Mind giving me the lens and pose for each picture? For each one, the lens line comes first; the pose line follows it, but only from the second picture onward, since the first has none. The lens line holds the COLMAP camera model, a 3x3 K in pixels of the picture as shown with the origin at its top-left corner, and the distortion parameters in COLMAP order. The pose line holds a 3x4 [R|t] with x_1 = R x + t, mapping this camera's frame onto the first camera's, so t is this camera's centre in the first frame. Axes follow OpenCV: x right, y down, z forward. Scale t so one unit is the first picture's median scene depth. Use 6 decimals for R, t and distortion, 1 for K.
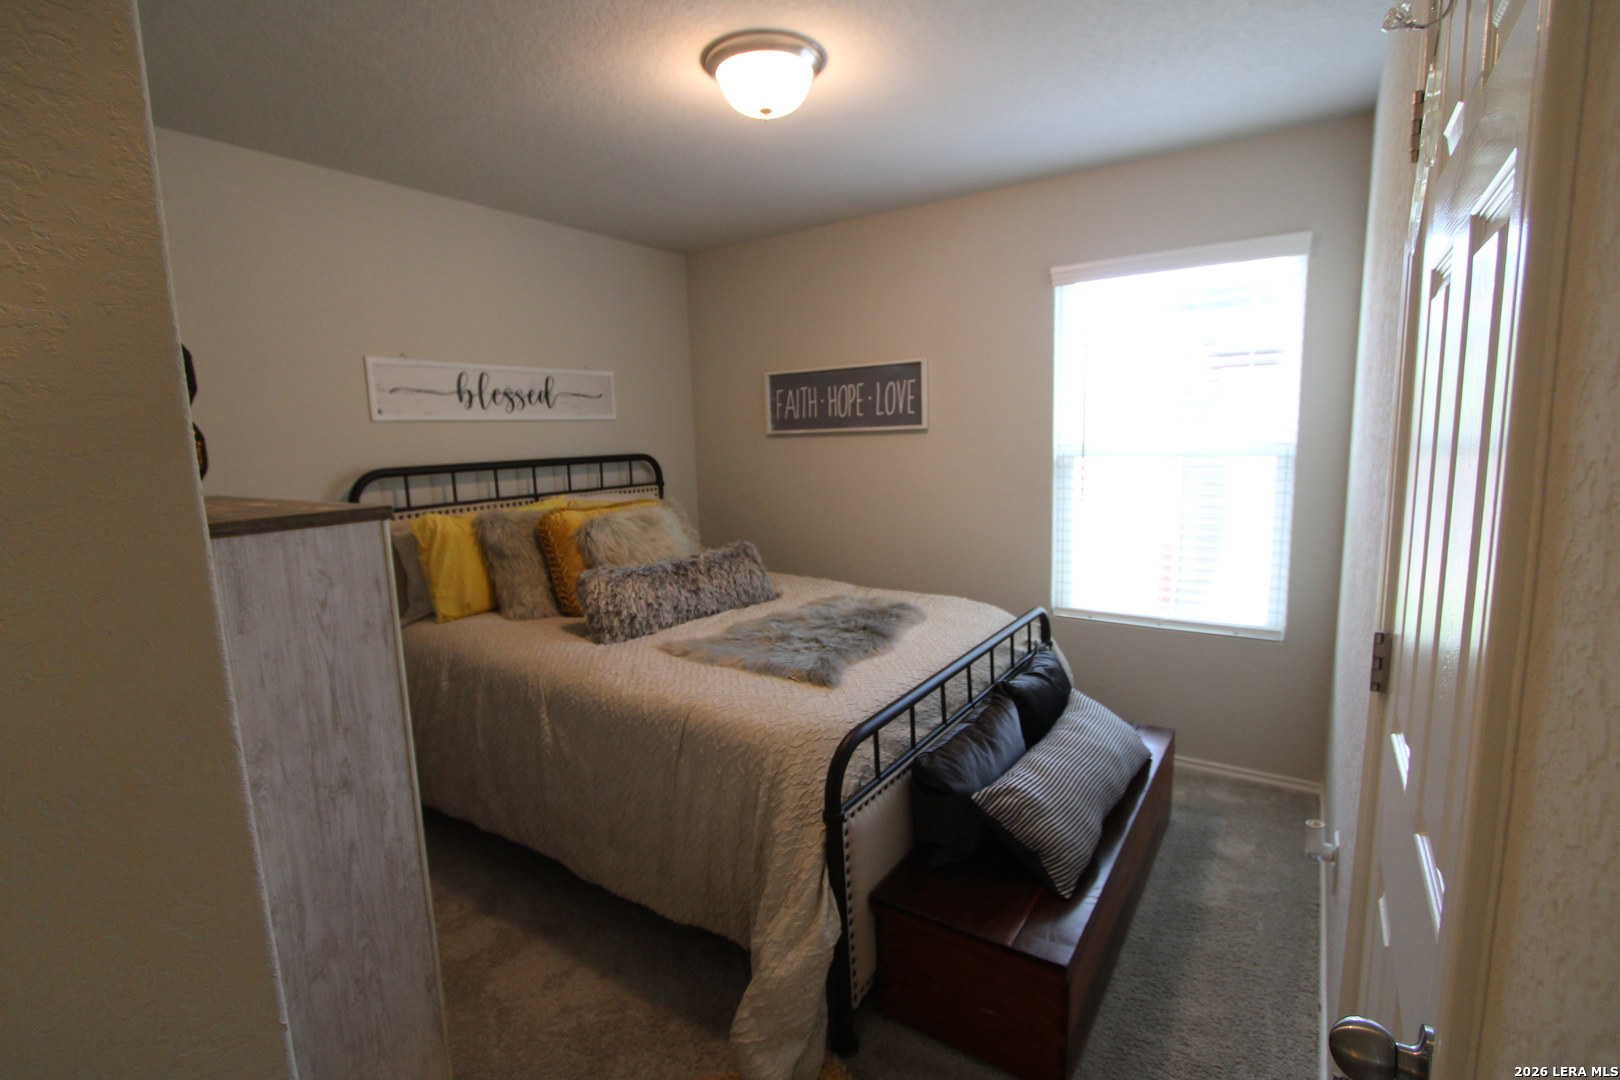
lens RADIAL K [[750.1, 0, 808.7], [0, 750.1, 541.8], [0, 0, 1]] dist [-0.015727, -0.001144]
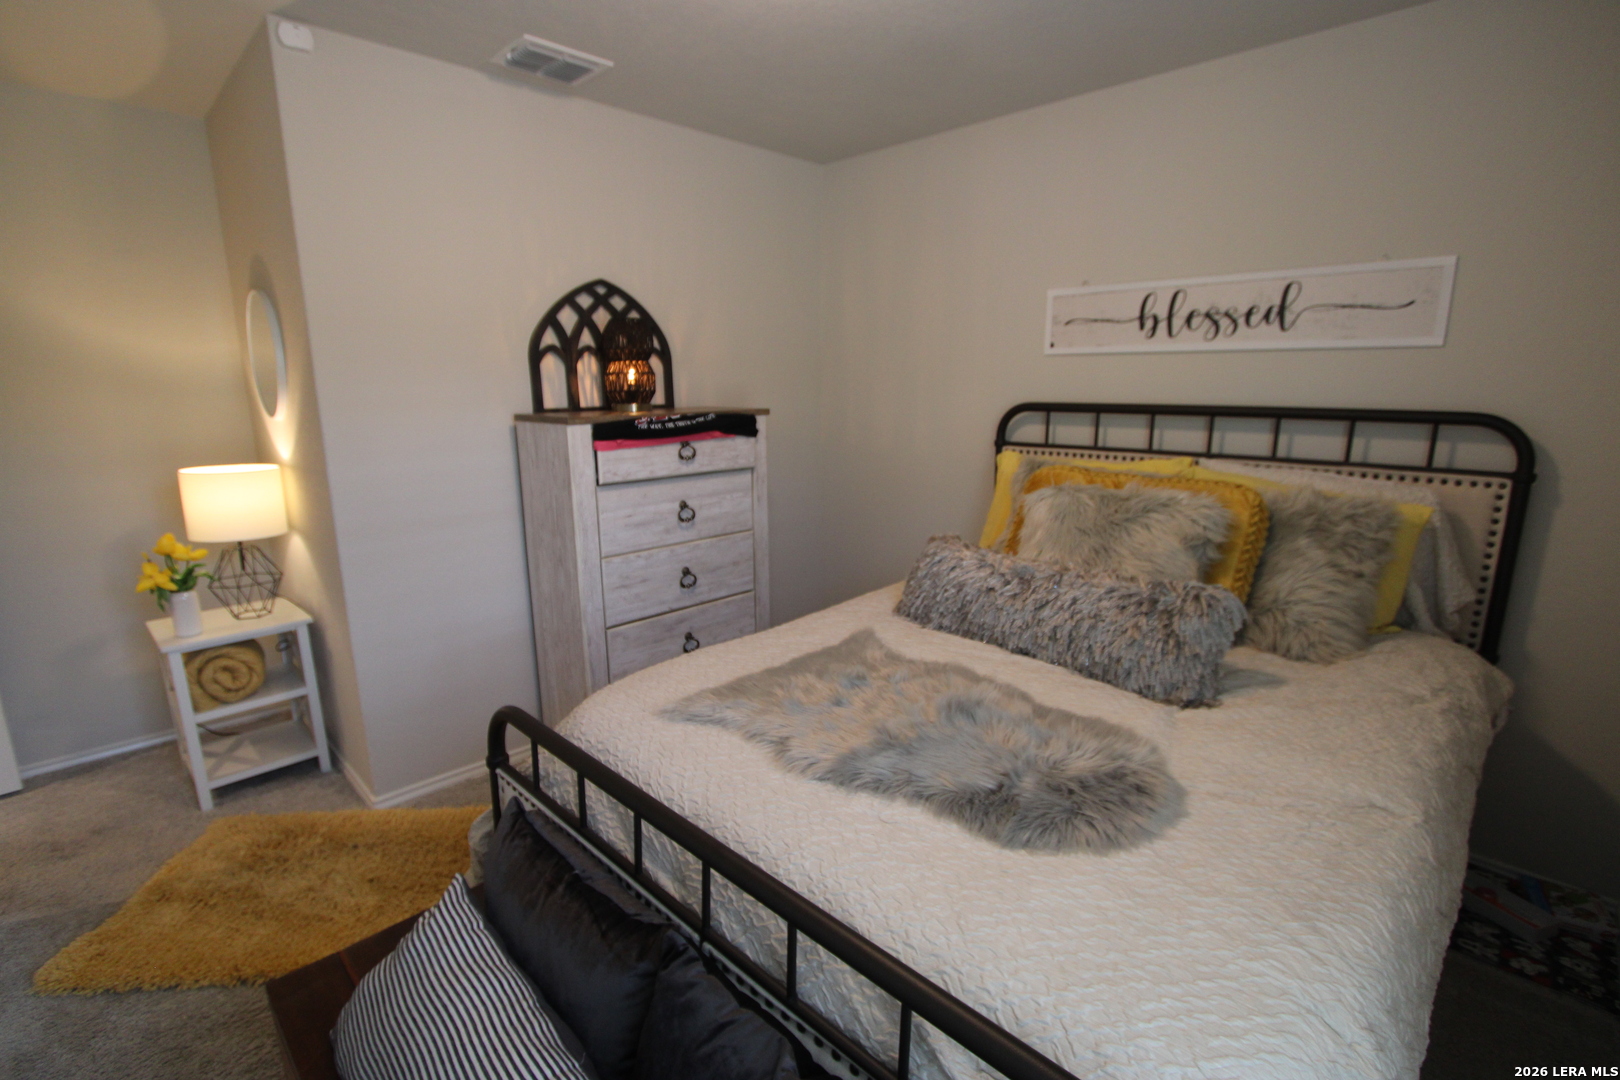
lens RADIAL K [[750.1, 0, 806.3], [0, 750.1, 547.4], [0, 0, 1]] dist [-0.015727, -0.001144]
pose [[-0.211637, 0.243701, -0.946478, 0.456187], [-0.131637, 0.952482, 0.274681, -0.131365], [0.968443, 0.182724, -0.169501, 0.797256]]
